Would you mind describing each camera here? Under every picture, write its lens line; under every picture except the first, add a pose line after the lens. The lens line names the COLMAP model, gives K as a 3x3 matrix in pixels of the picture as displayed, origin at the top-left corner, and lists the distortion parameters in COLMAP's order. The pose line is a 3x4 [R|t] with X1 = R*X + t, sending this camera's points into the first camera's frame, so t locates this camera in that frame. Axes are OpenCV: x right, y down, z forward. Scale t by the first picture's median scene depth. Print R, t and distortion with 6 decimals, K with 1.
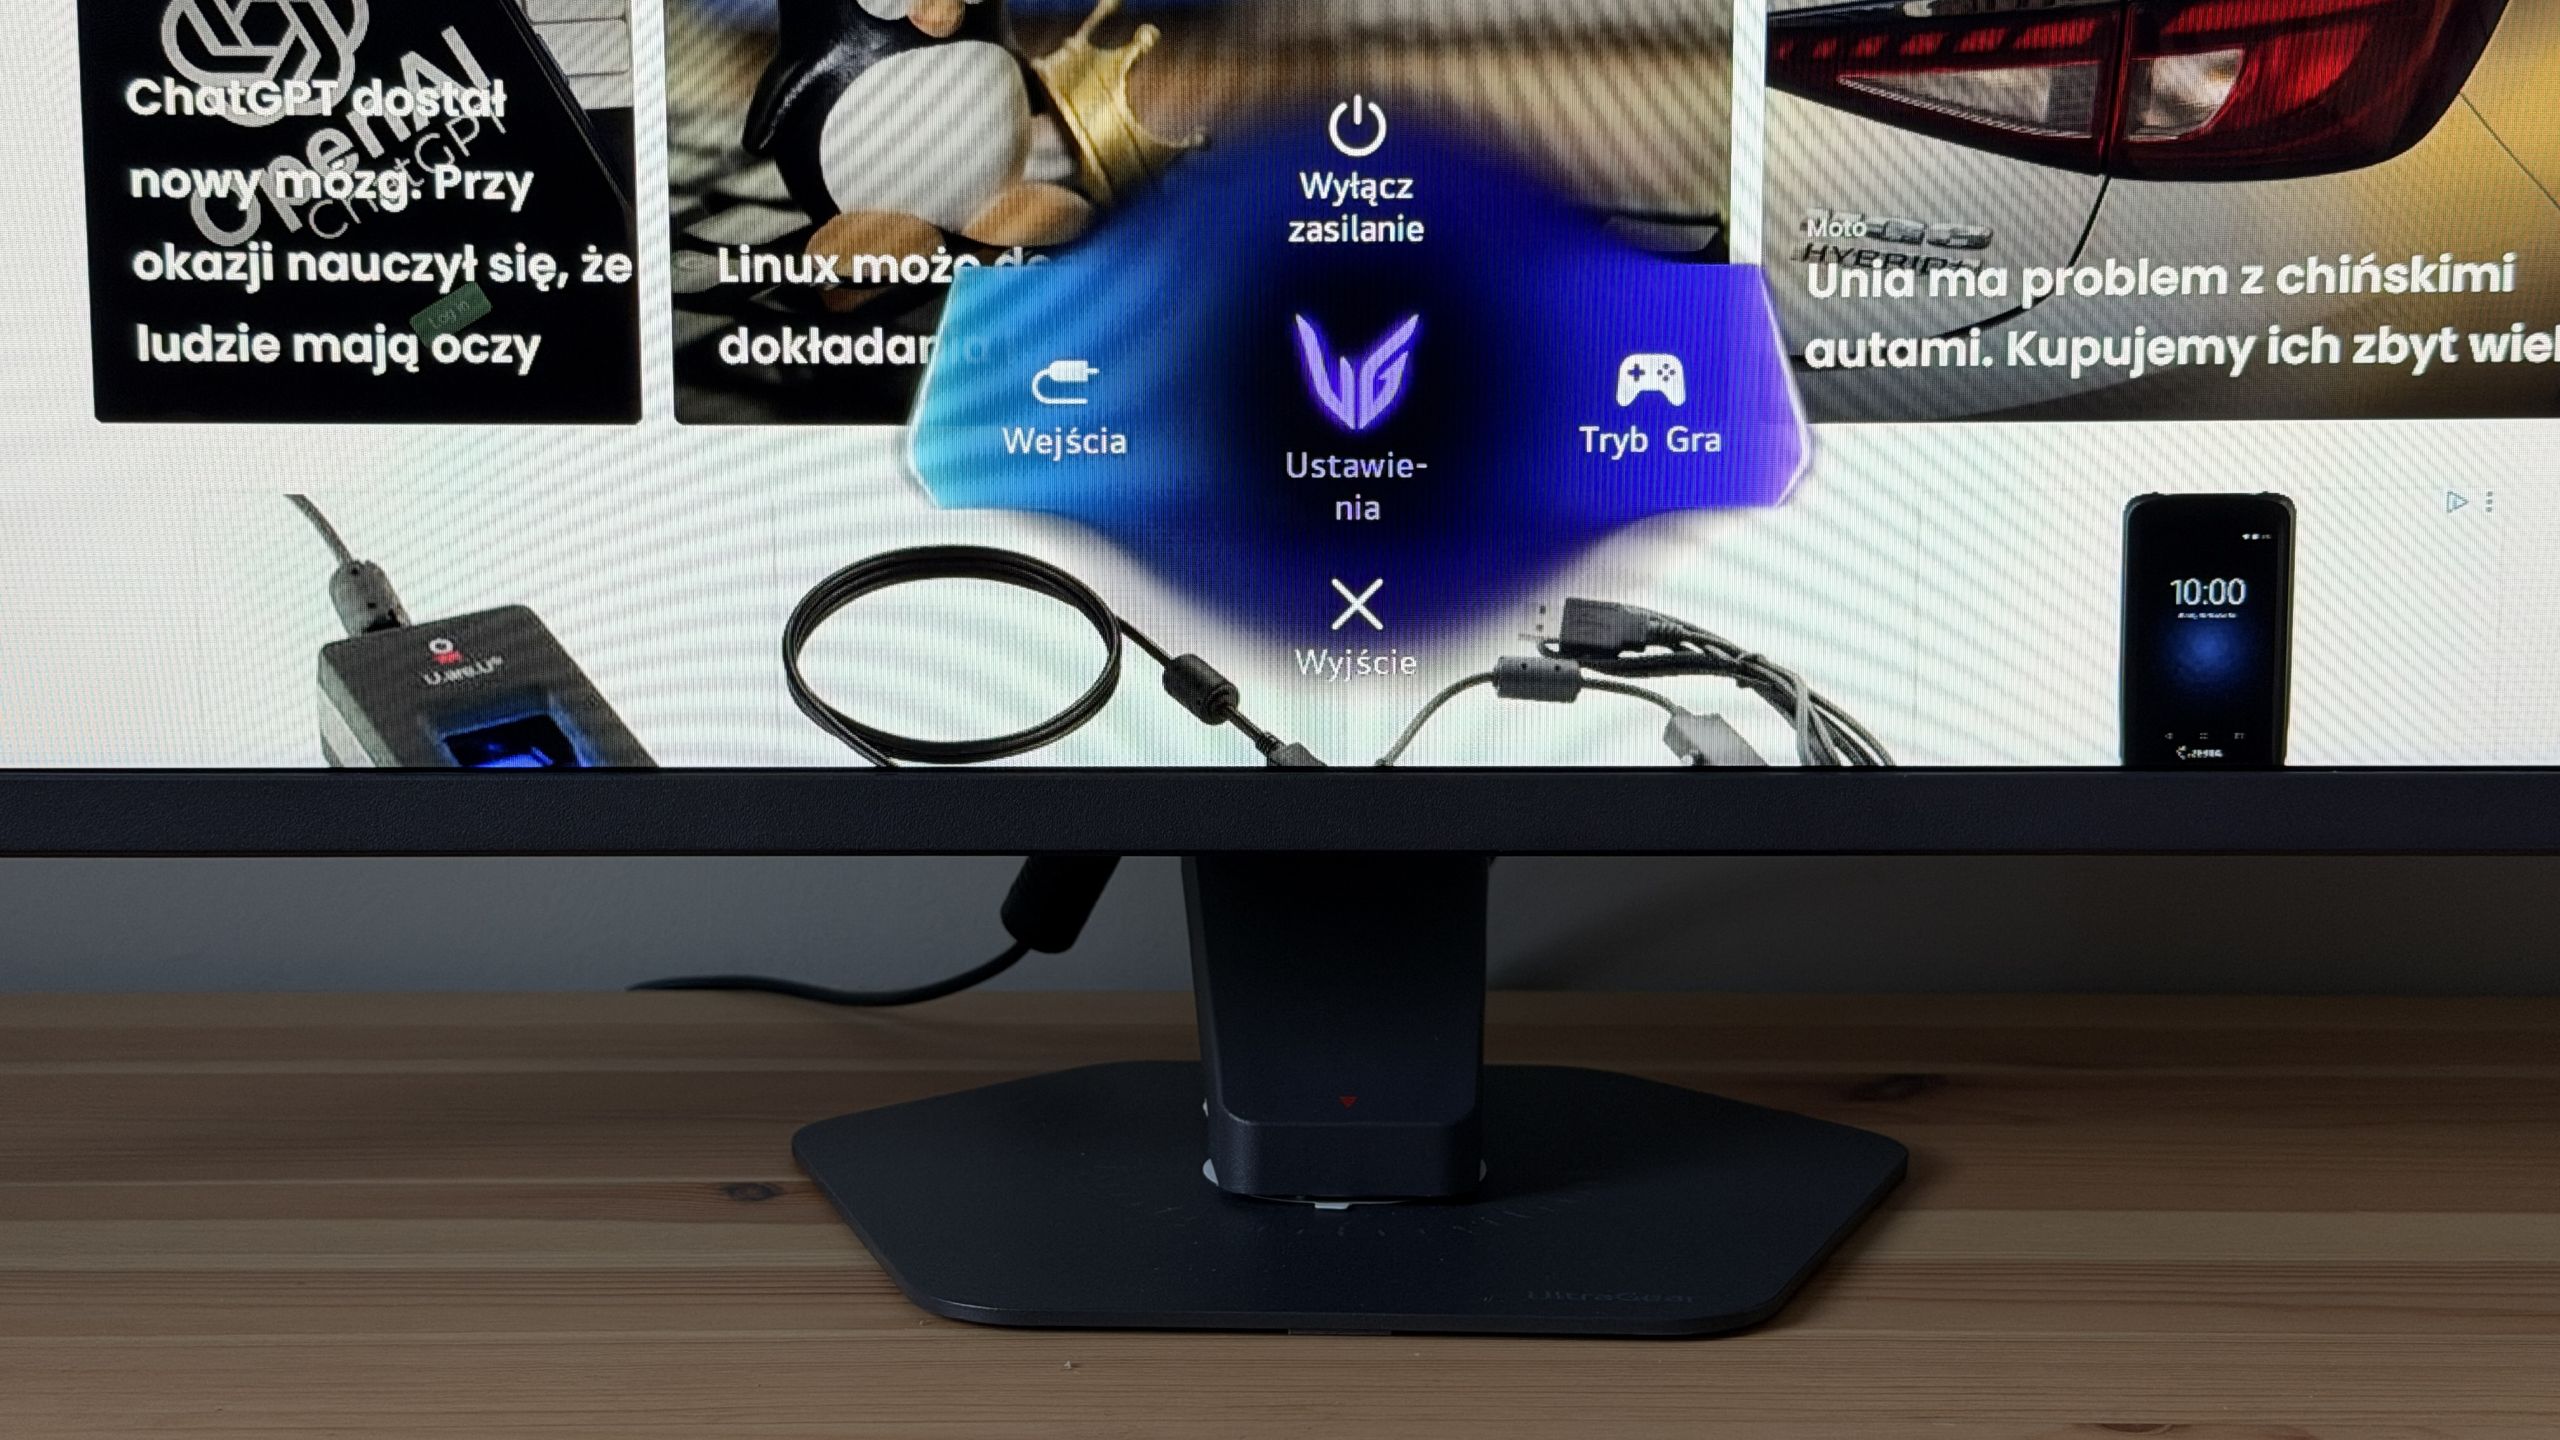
lens RADIAL K [[4000.2, 0, 1268.8], [0, 4000.2, 767.3], [0, 0, 1]] dist [0.031516, 0.000000]
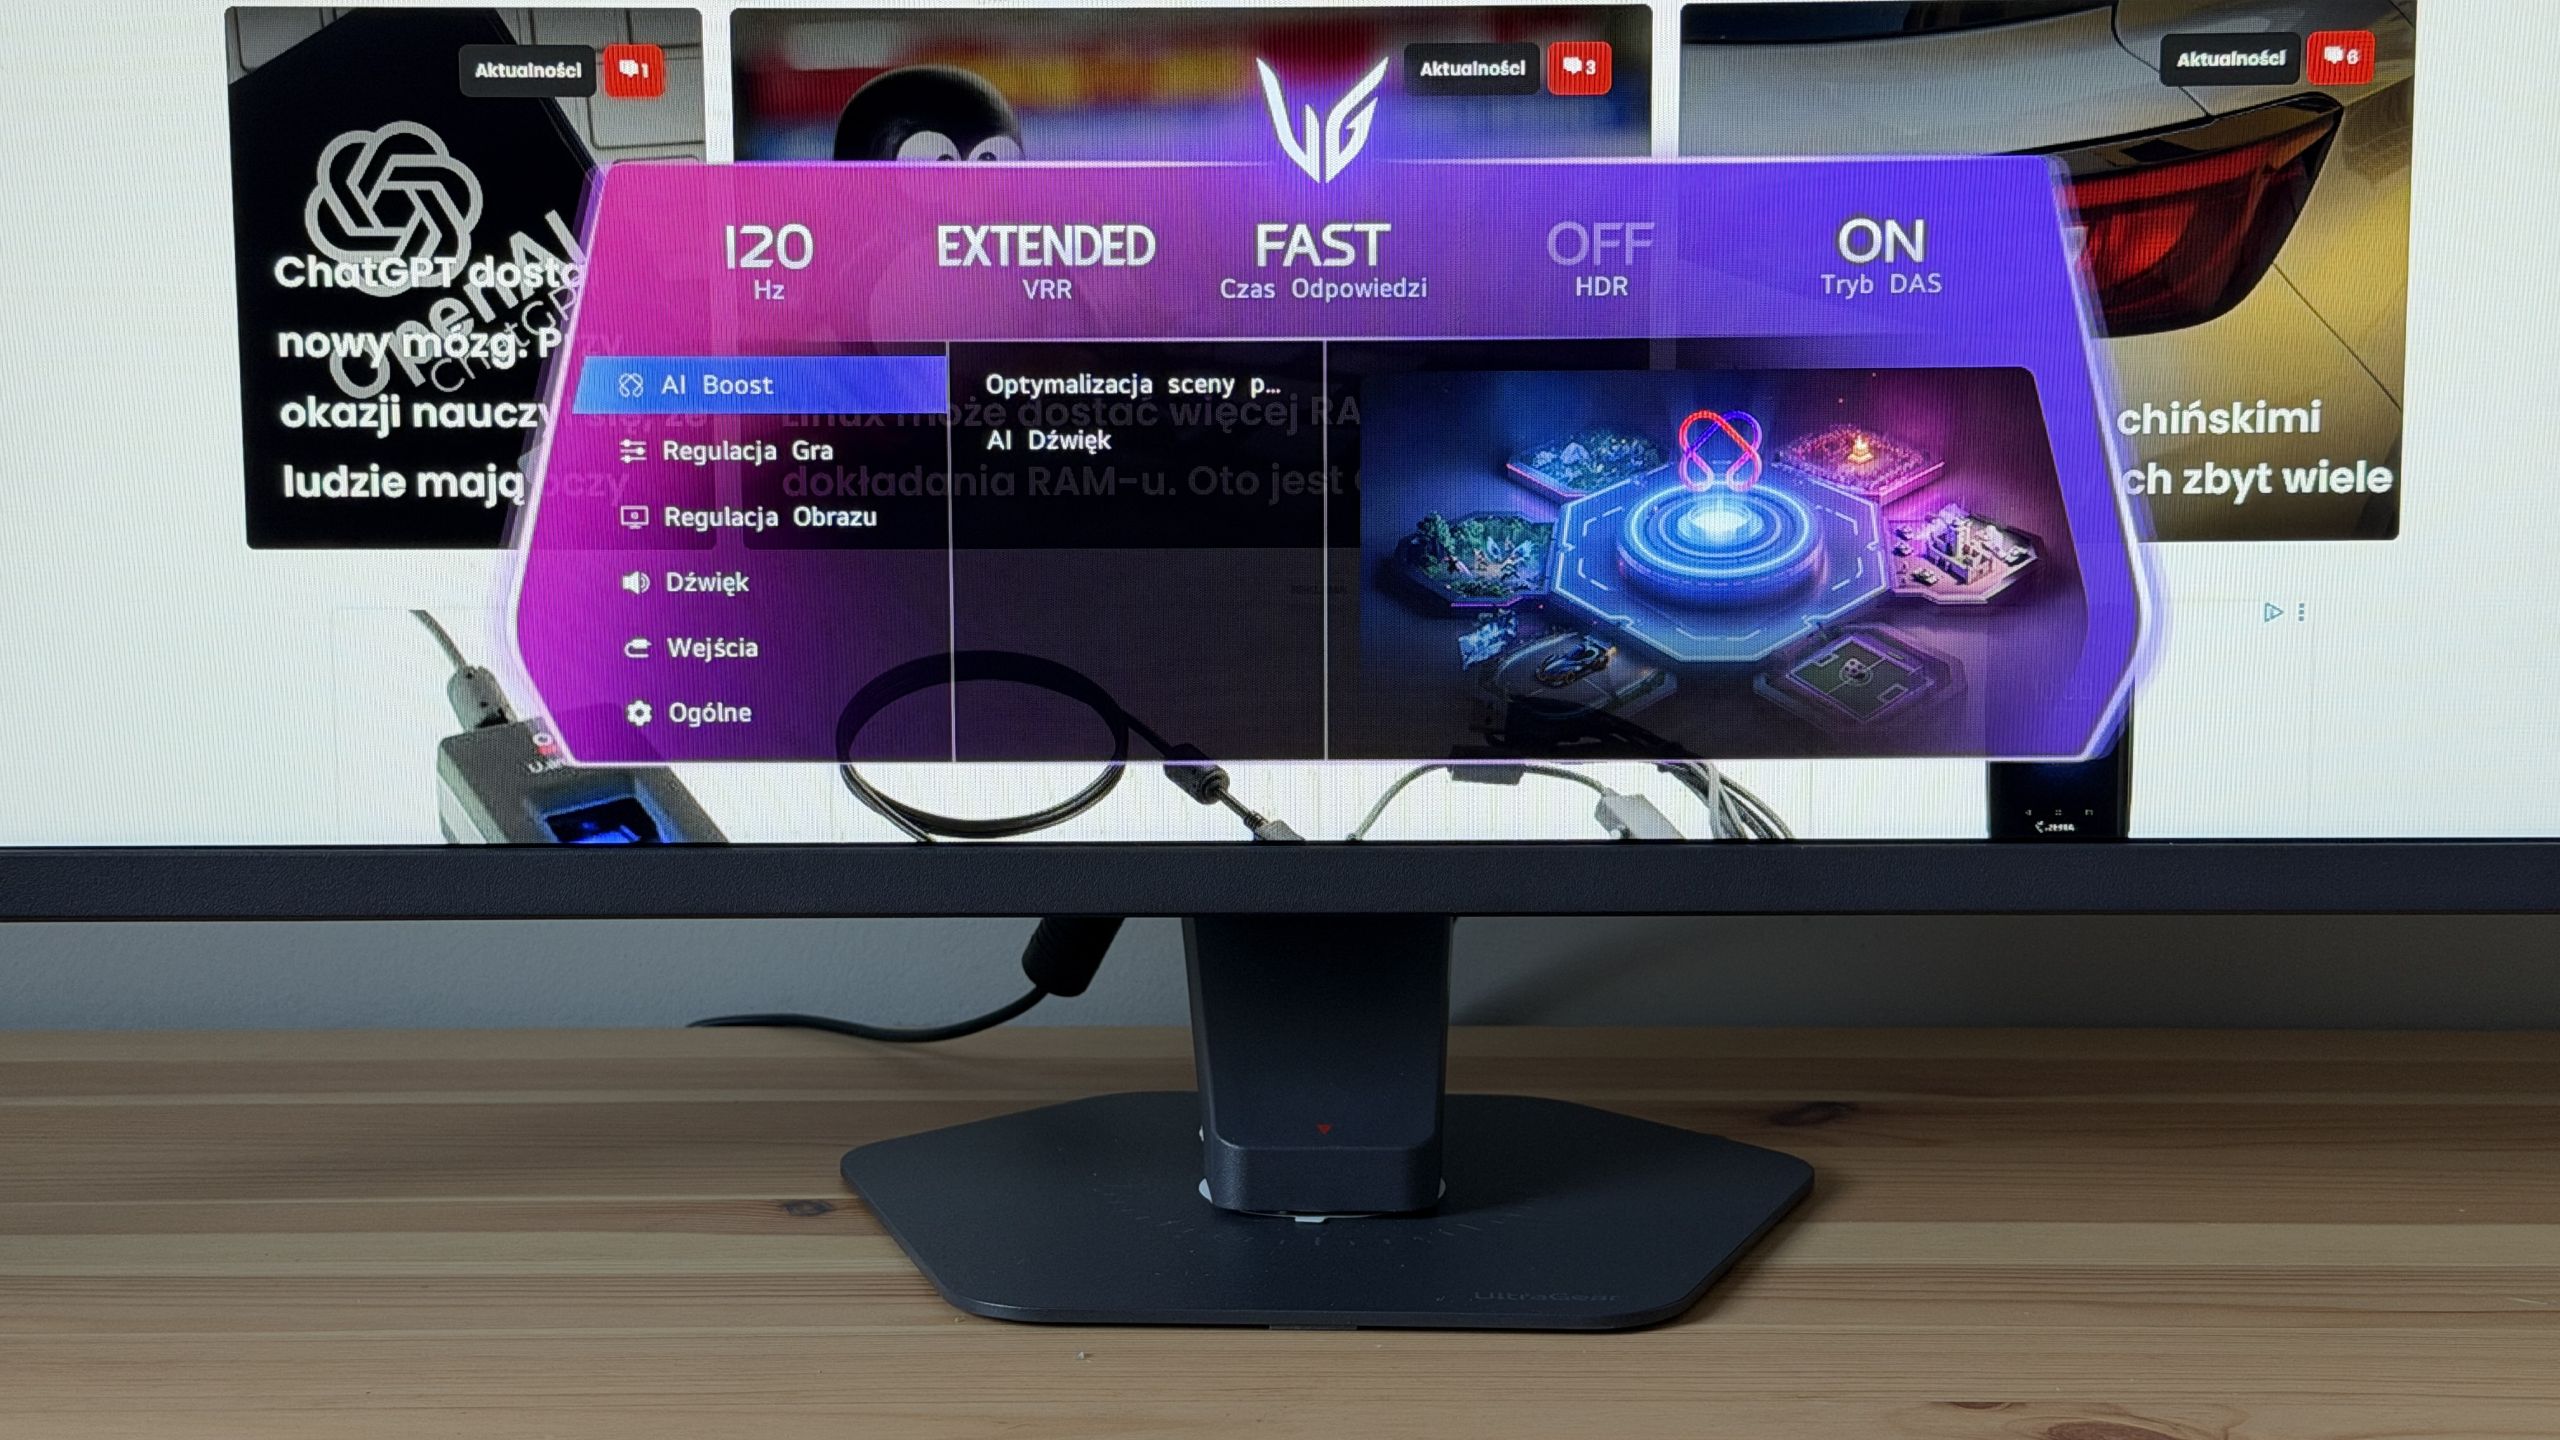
lens RADIAL K [[4000.2, 0, 1299.6], [0, 4000.2, 745.2], [0, 0, 1]] dist [0.031516, 0.000000]
pose [[0.999991, -0.001468, 0.003955, 0.008658], [0.001499, 0.999969, -0.007729, -0.019279], [-0.003944, 0.007734, 0.999962, -0.164870]]
